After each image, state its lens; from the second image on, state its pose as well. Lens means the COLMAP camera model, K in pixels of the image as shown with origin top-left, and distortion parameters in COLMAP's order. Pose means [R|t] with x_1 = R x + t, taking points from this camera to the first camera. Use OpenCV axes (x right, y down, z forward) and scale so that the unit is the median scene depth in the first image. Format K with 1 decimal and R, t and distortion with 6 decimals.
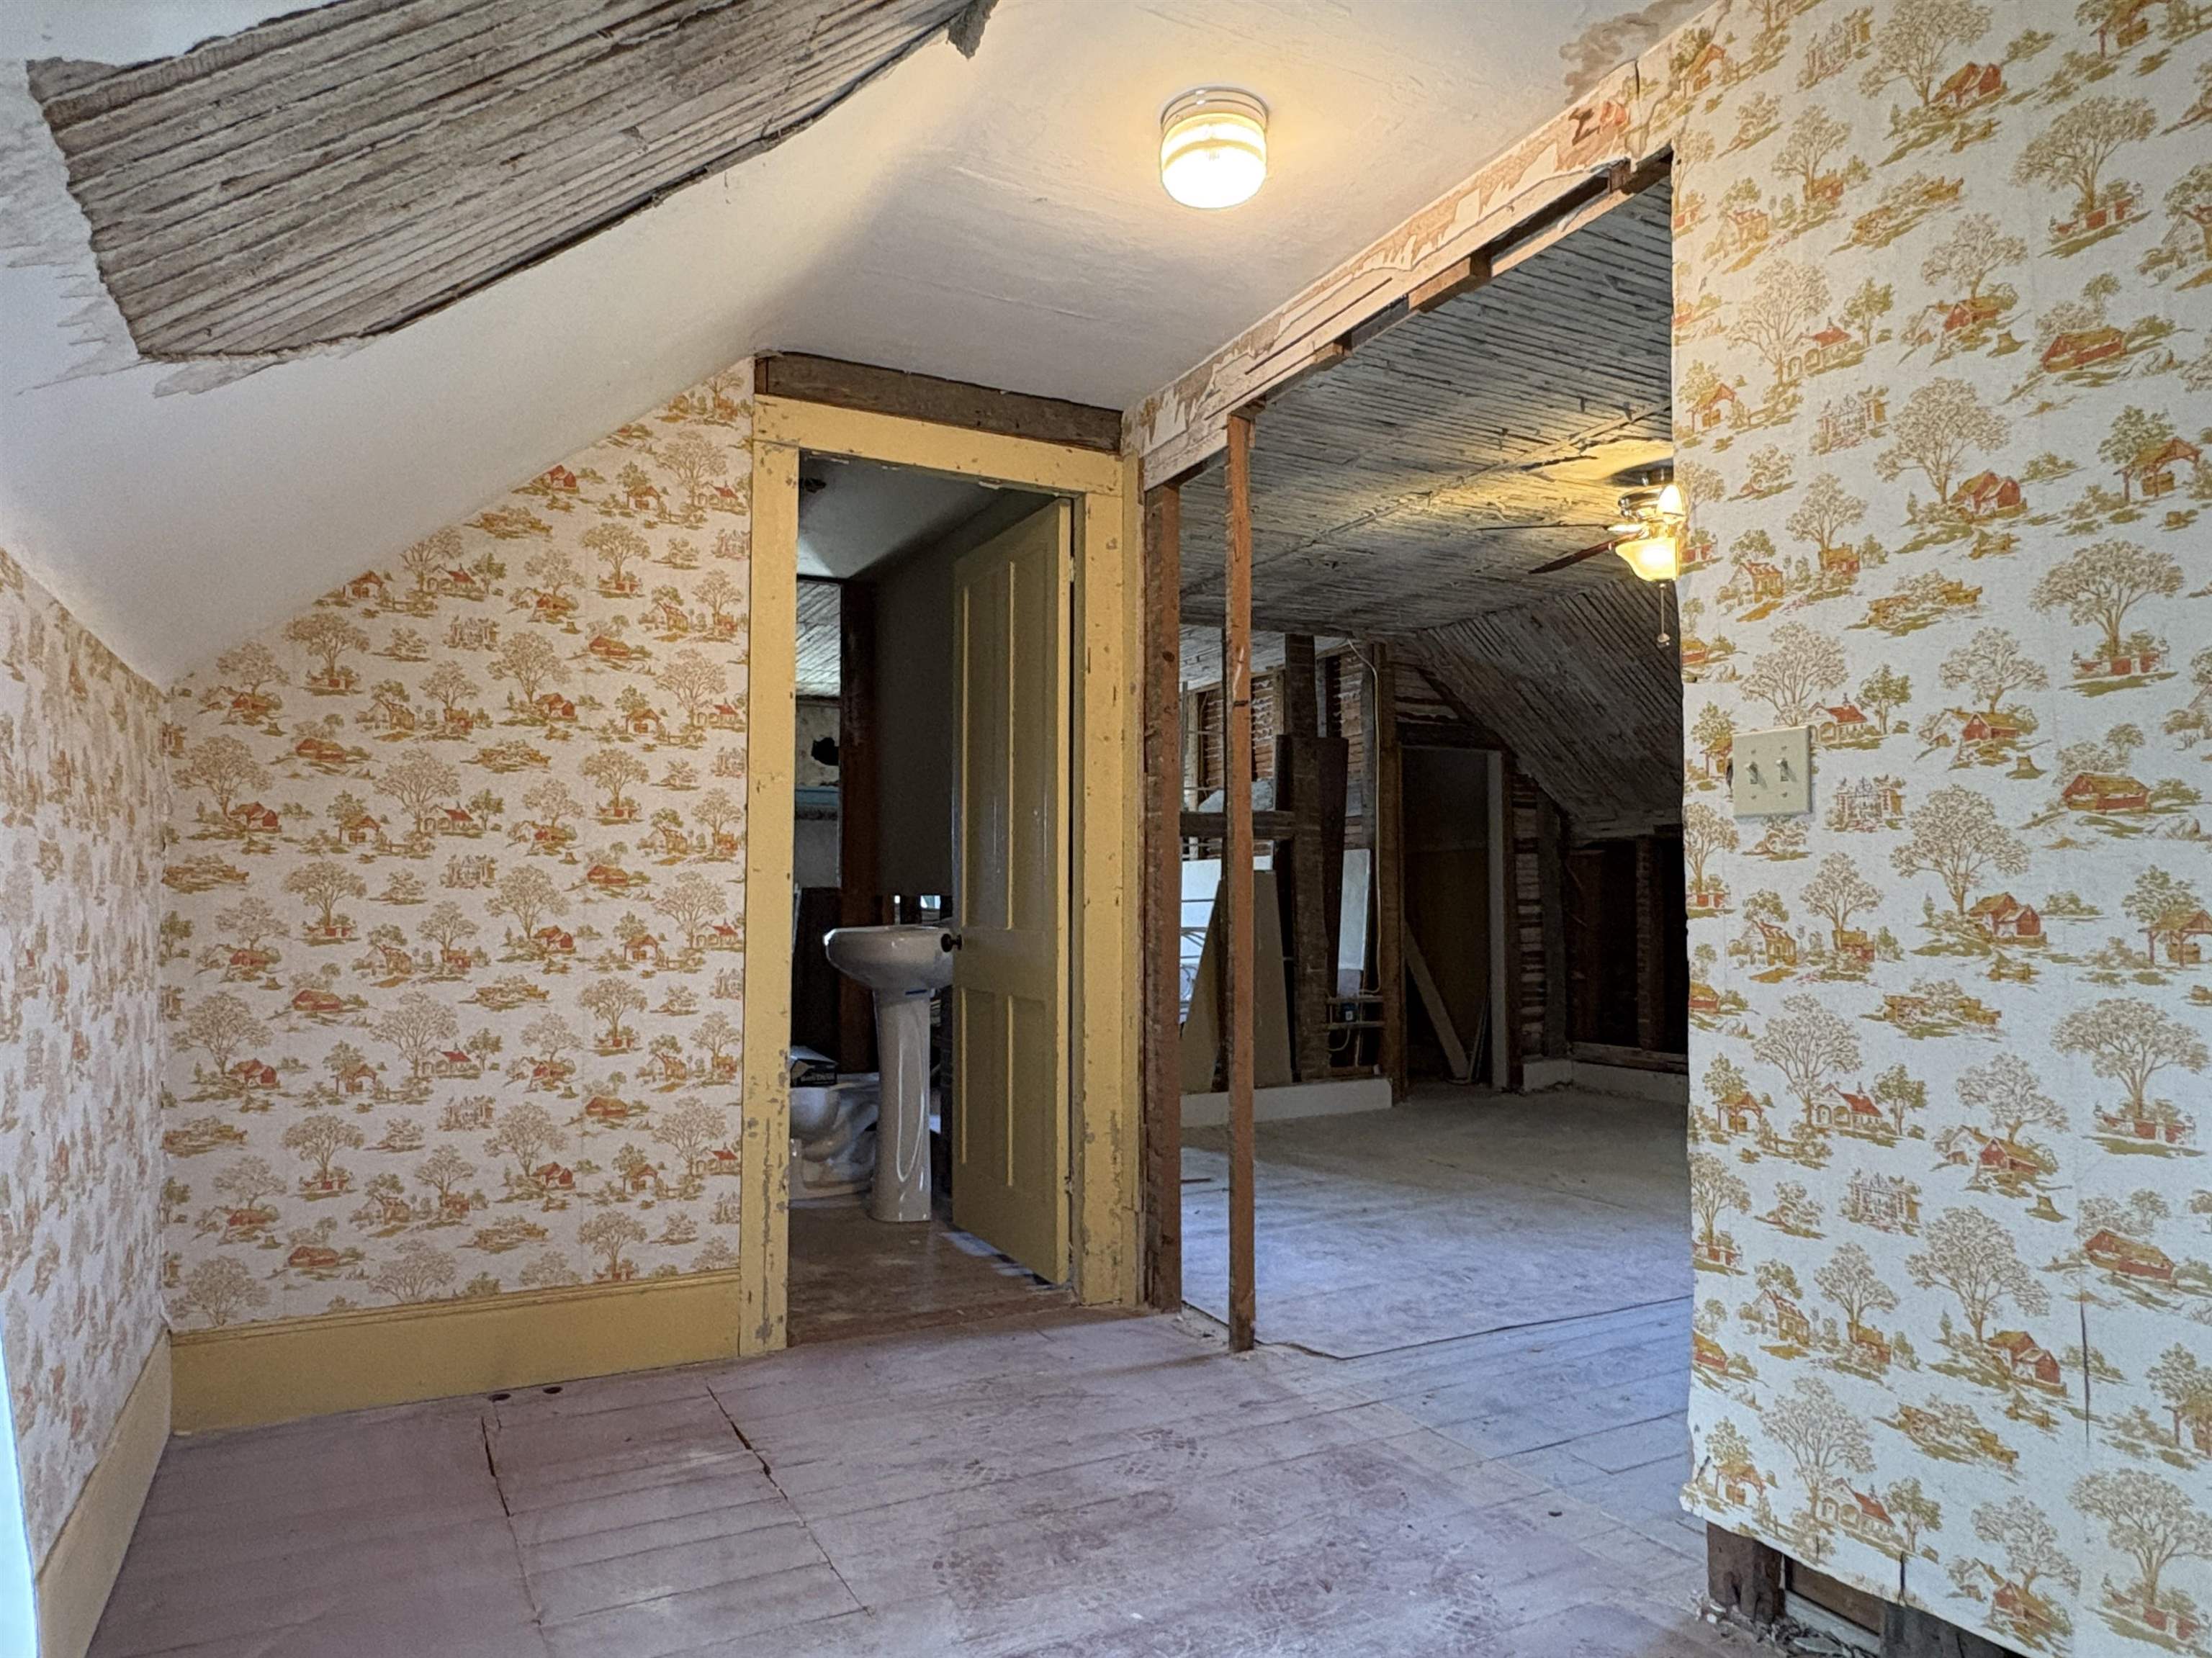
lens RADIAL K [[1371.4, 0, 1102.3], [0, 1371.4, 827.8], [0, 0, 1]] dist [0.003904, -0.000332]
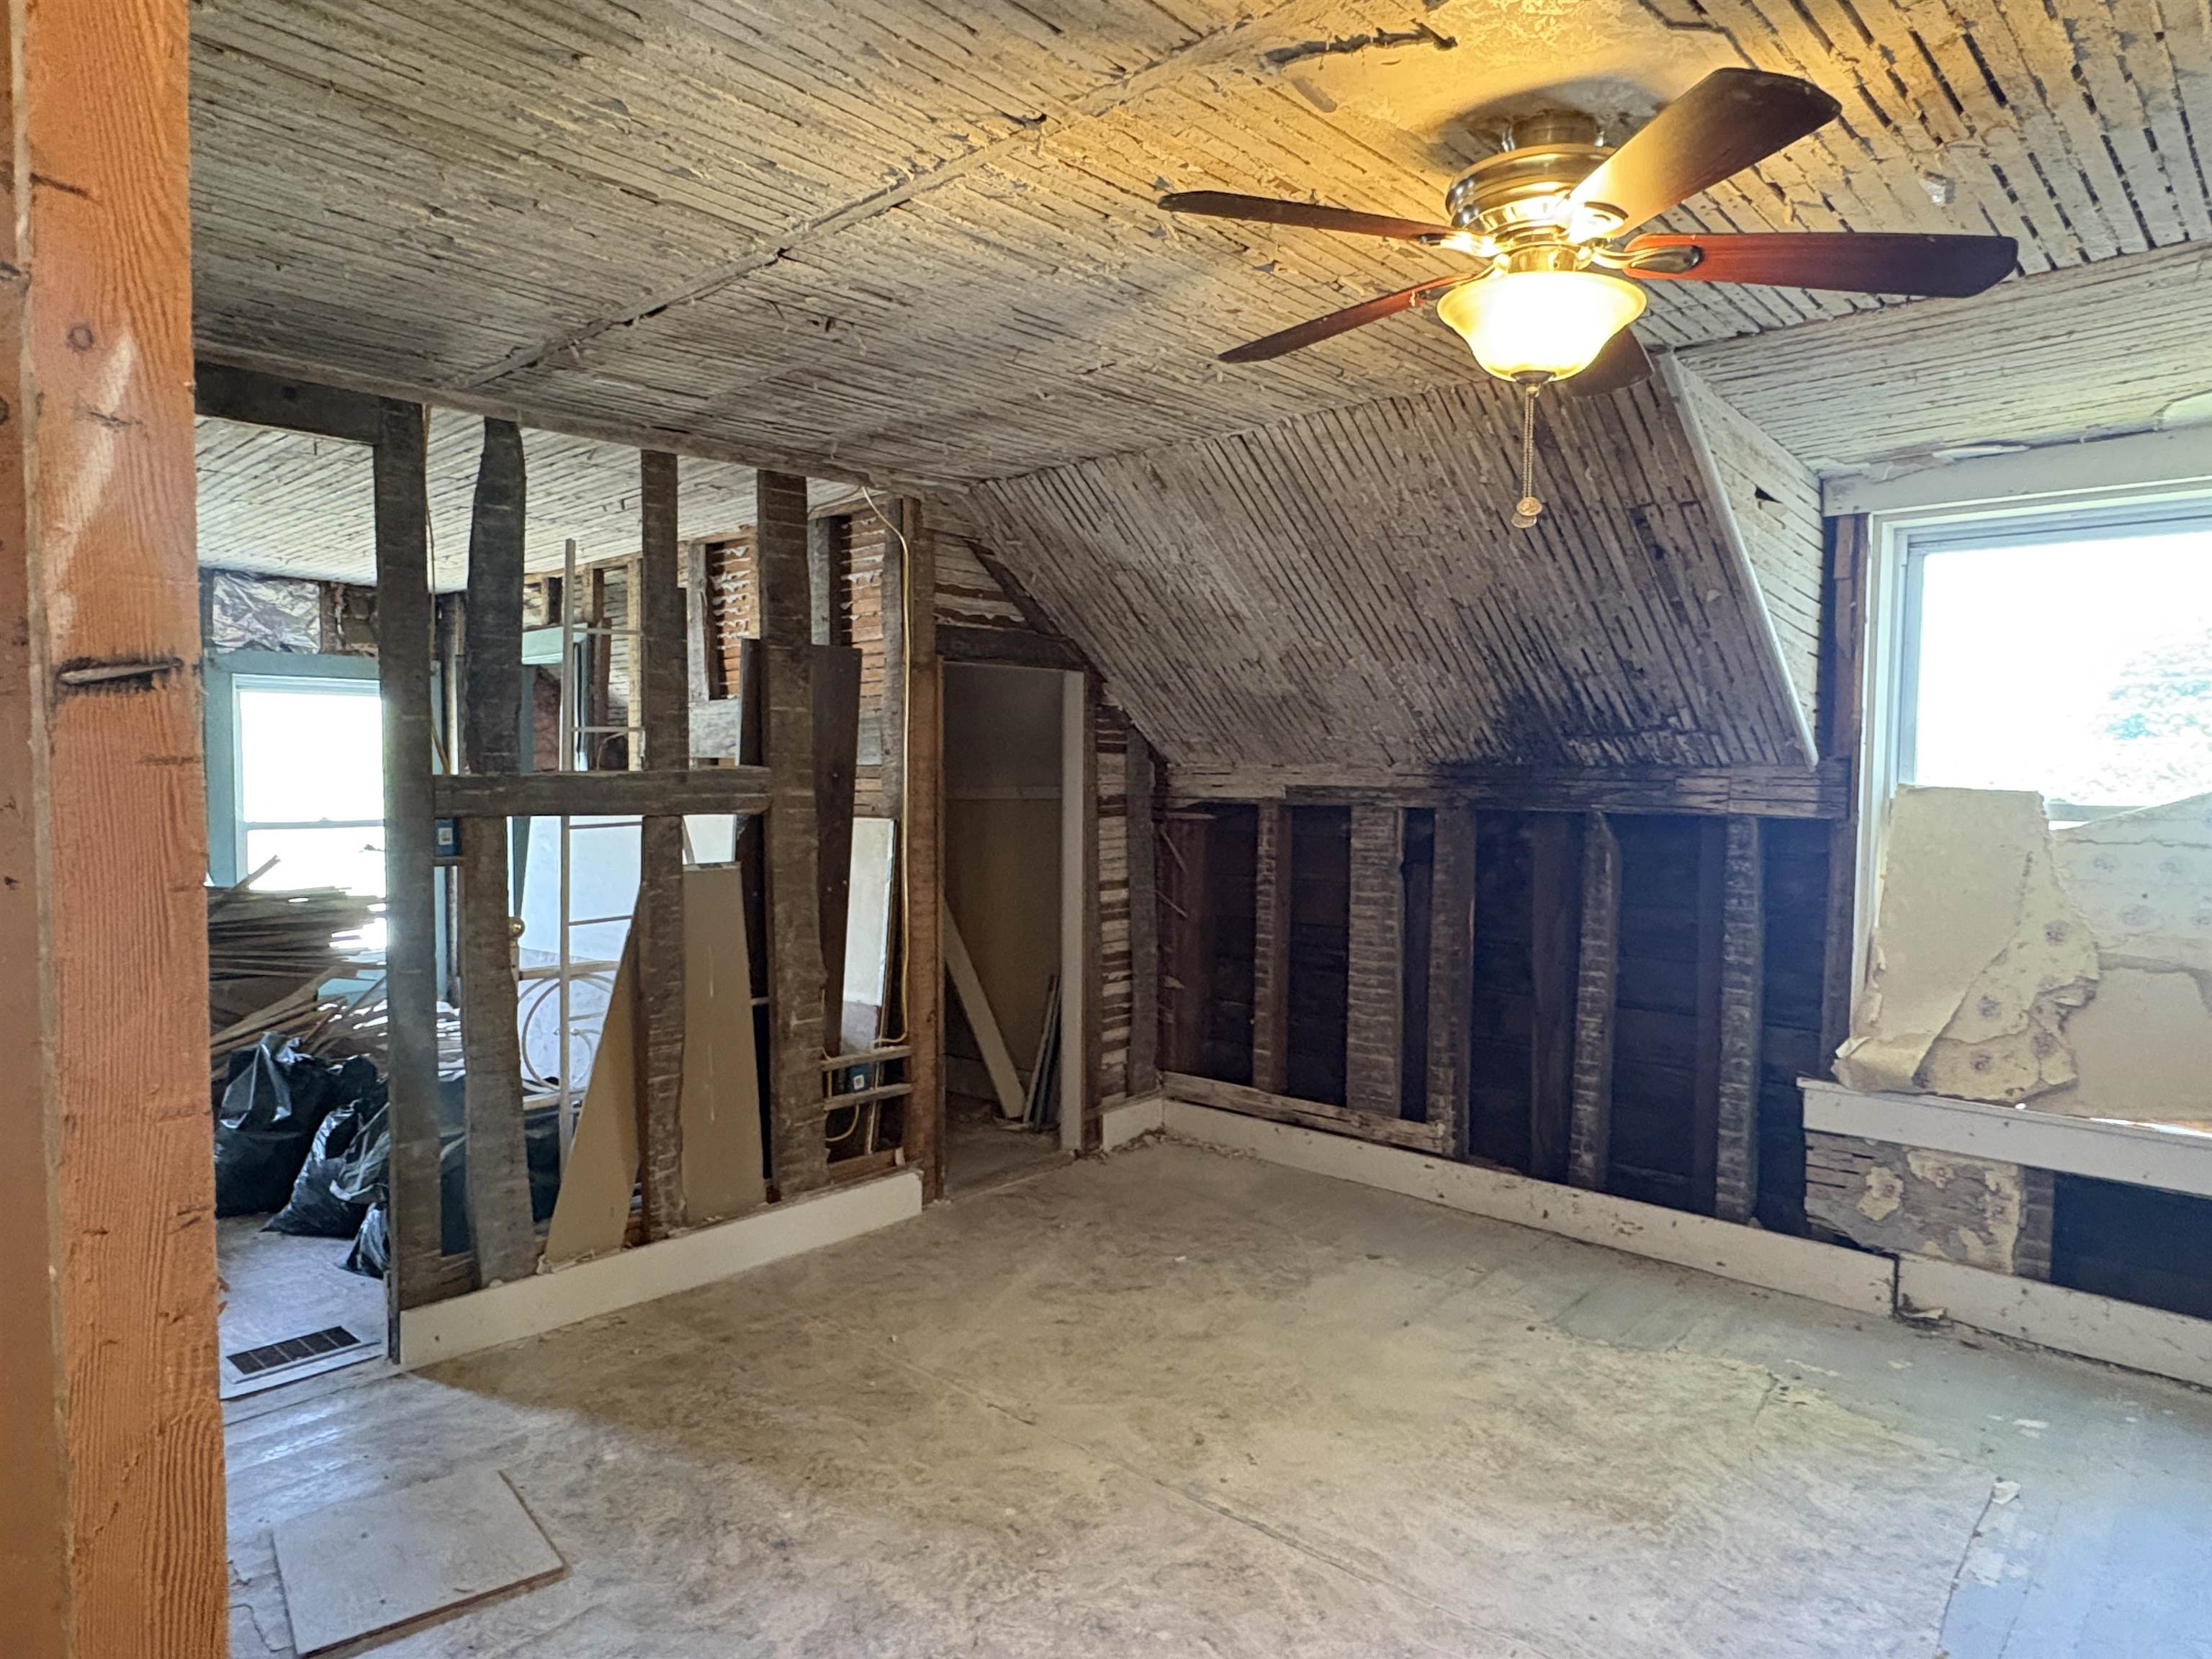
lens RADIAL K [[1371.6, 0, 1101.7], [0, 1371.6, 838.5], [0, 0, 1]] dist [0.003904, -0.000332]
pose [[0.941850, -0.008018, 0.335937, 0.068760], [-0.025044, 0.995260, 0.093970, -0.038781], [-0.335098, -0.096919, 0.937185, 0.351982]]
